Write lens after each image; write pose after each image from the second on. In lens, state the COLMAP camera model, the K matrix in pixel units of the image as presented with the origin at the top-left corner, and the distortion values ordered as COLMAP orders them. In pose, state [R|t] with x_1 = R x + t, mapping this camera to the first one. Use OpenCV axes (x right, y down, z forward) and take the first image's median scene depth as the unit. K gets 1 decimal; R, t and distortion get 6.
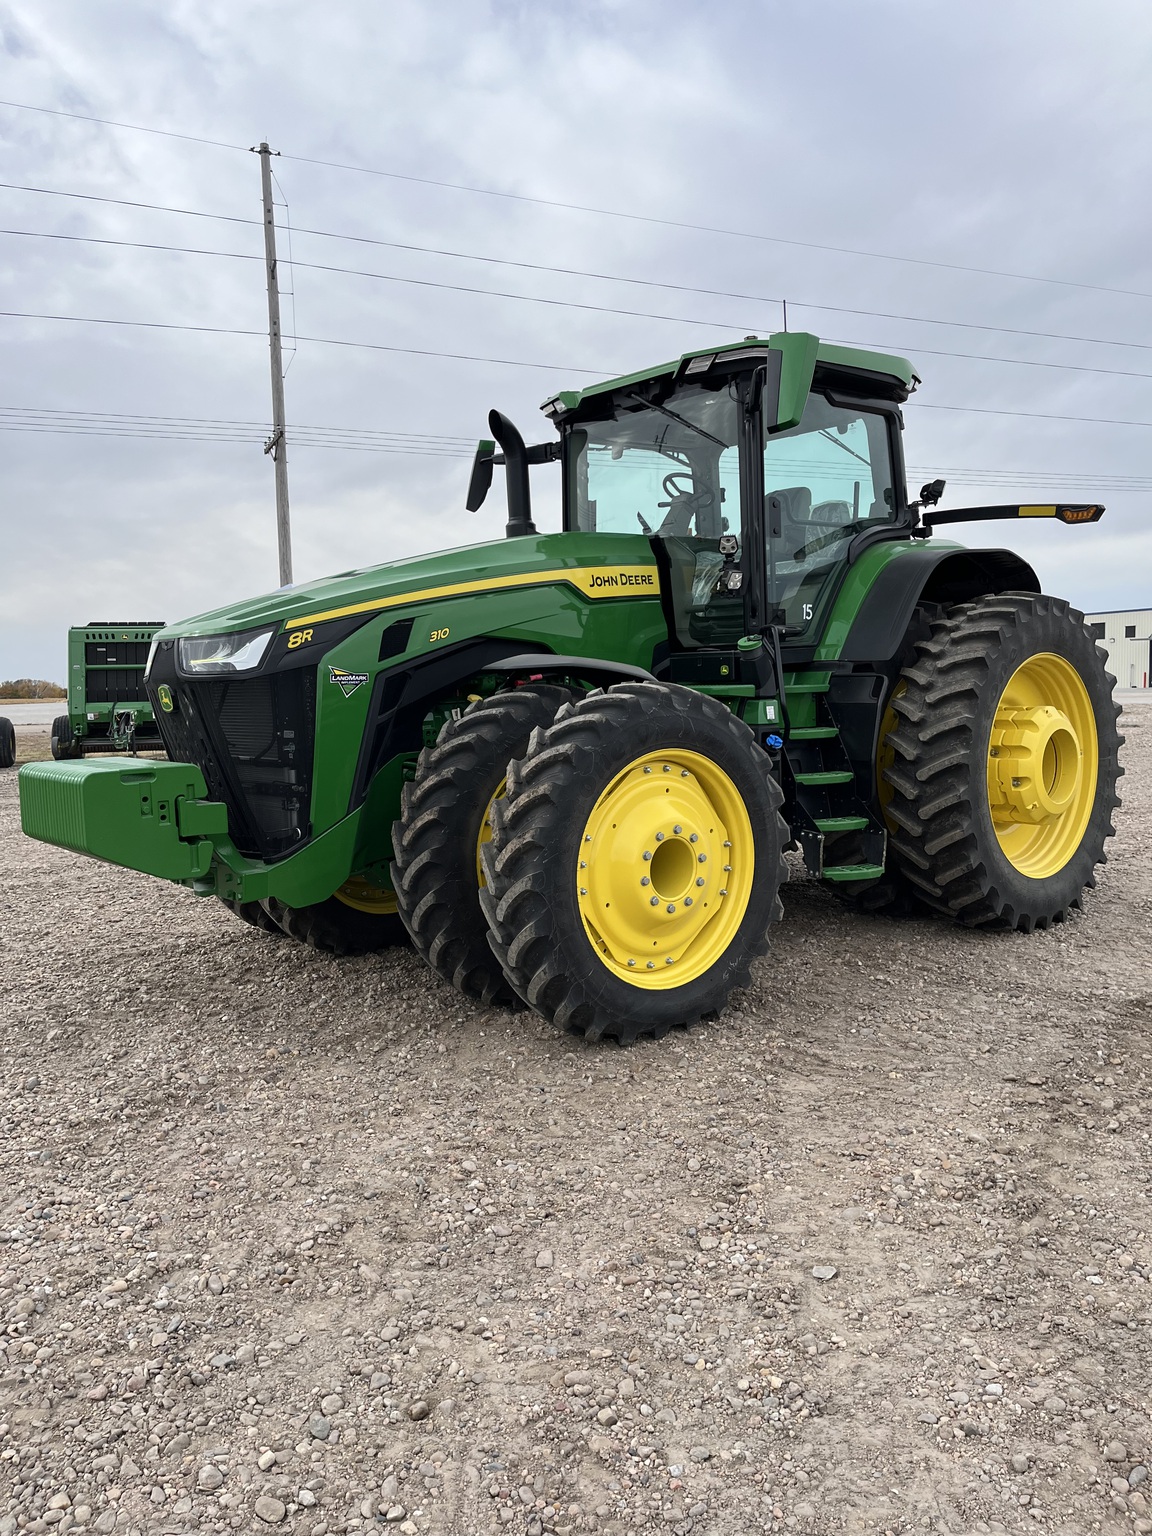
lens RADIAL K [[1150.1, 0, 605.8], [0, 1150.1, 770.3], [0, 0, 1]] dist [0.107818, -0.163874]
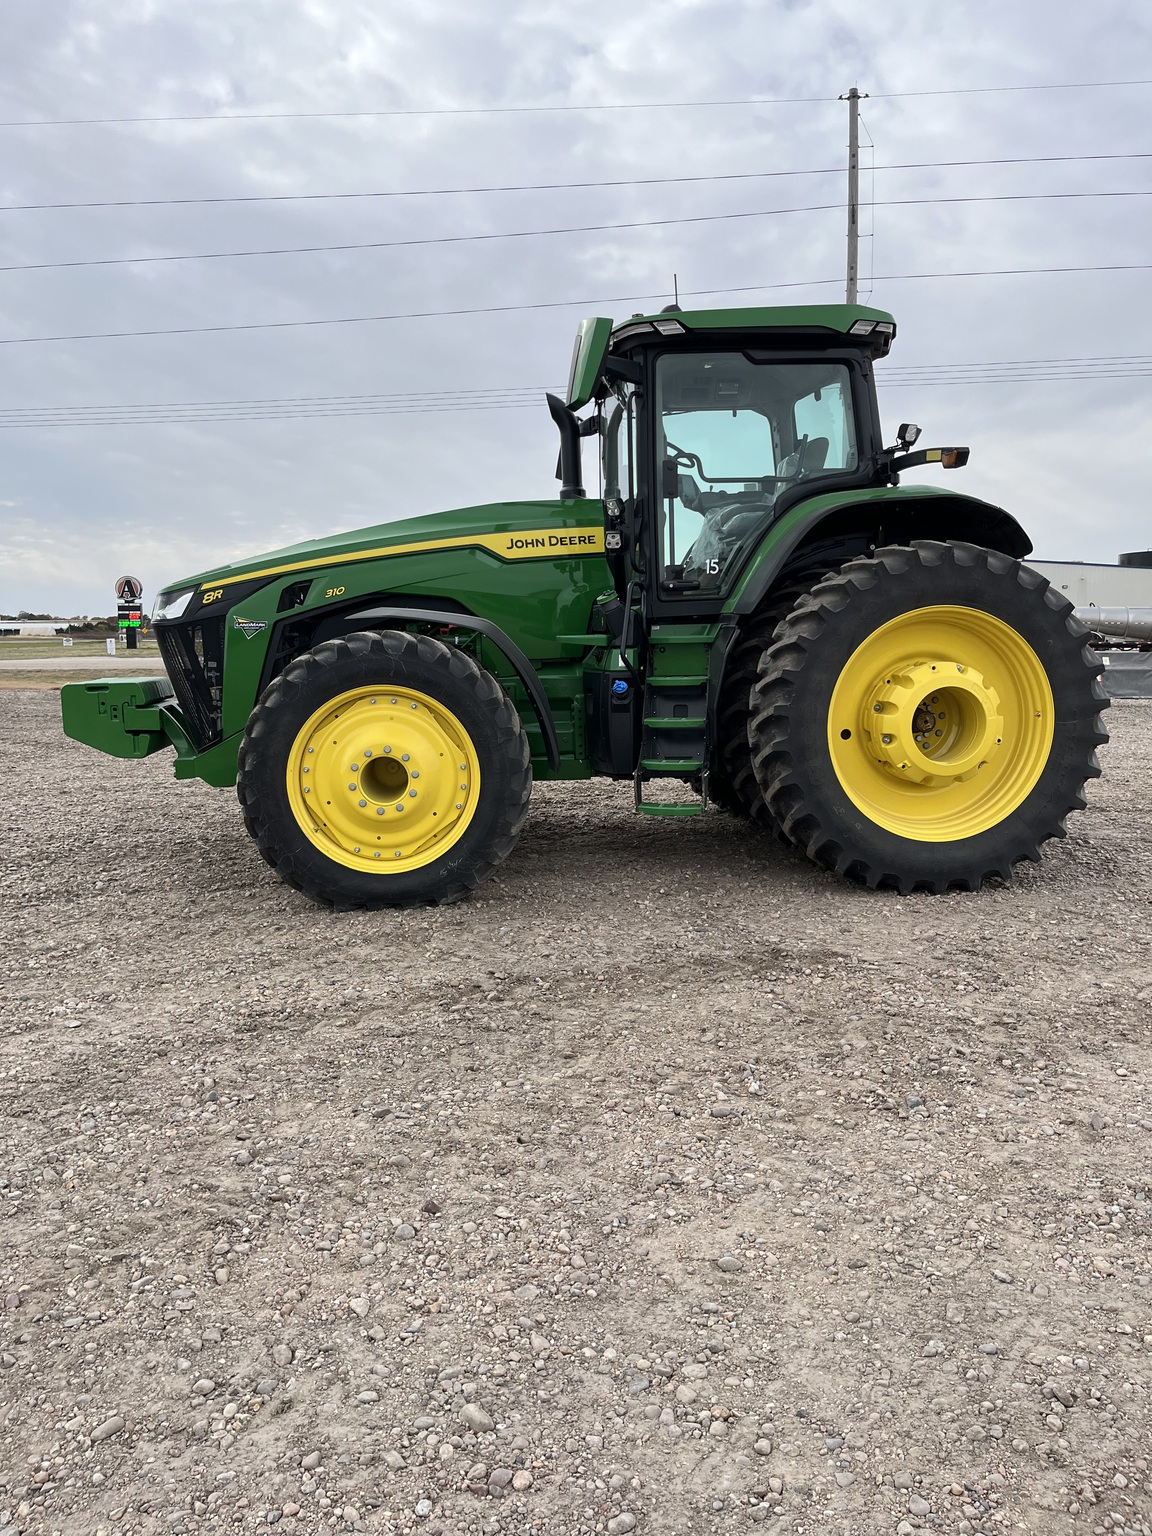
lens RADIAL K [[1150.1, 0, 605.8], [0, 1150.1, 770.3], [0, 0, 1]] dist [0.107818, -0.163874]
pose [[0.835888, 0.080896, -0.542907, 0.654352], [-0.050972, 0.996246, 0.069967, -0.018580], [0.546529, -0.030811, 0.836873, 0.048633]]
